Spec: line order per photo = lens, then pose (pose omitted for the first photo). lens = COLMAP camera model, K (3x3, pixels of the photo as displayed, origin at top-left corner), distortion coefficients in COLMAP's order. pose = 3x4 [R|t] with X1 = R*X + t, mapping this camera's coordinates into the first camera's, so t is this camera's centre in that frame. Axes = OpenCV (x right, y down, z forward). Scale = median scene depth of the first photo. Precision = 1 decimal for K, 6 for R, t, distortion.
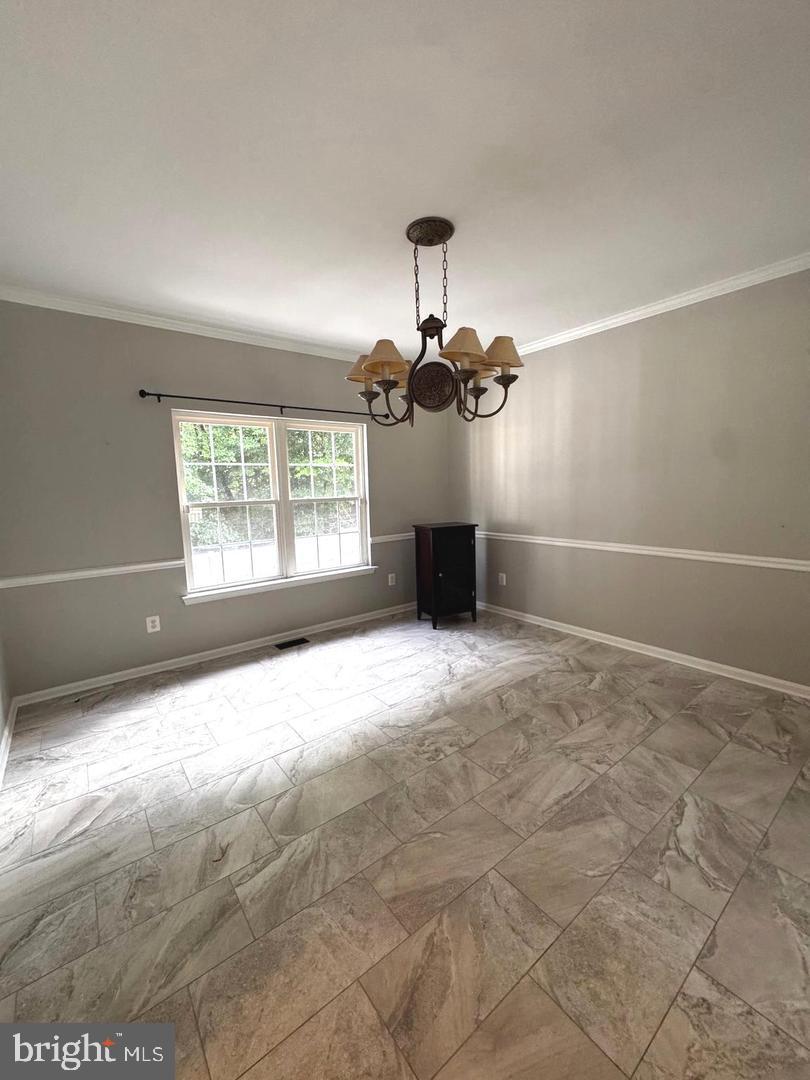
lens RADIAL K [[435.9, 0, 406.6], [0, 435.9, 540.4], [0, 0, 1]] dist [-0.002546, 0.000147]
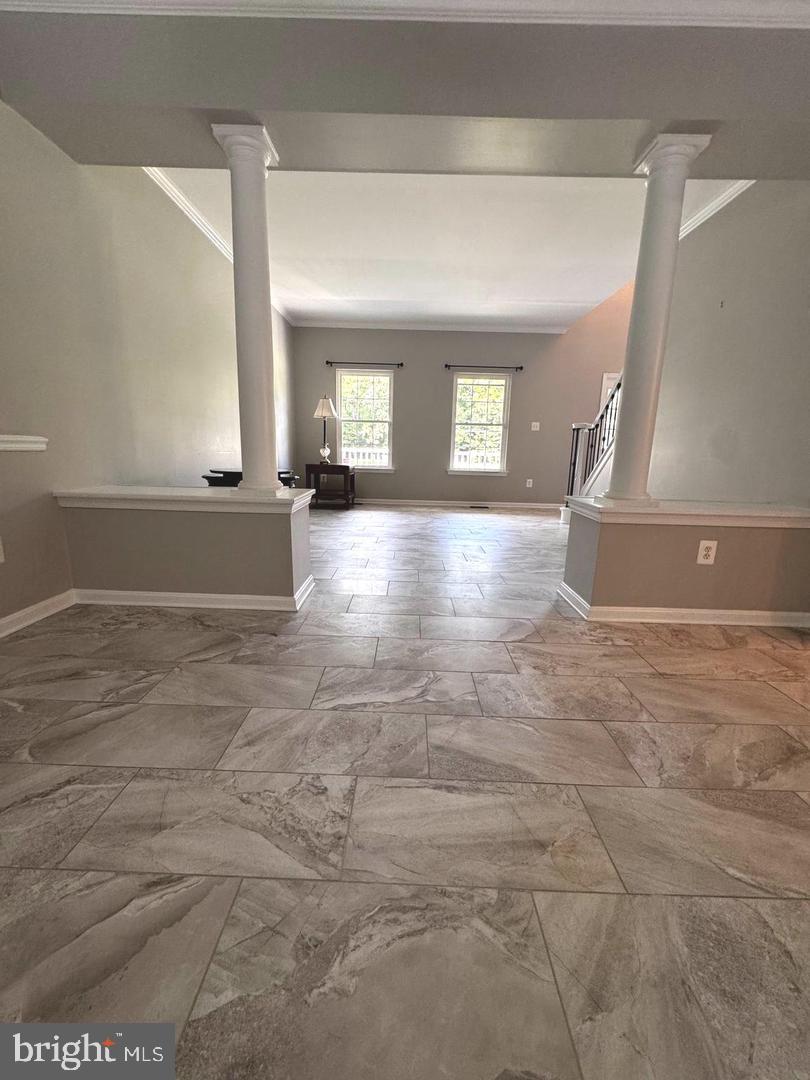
lens RADIAL K [[435.9, 0, 404.4], [0, 435.9, 539.6], [0, 0, 1]] dist [-0.002546, 0.000147]
pose [[-0.780415, -0.121882, 0.613268, 0.097334], [0.072030, 0.956762, 0.281811, 0.100476], [-0.621100, 0.264103, -0.737892, 1.365405]]
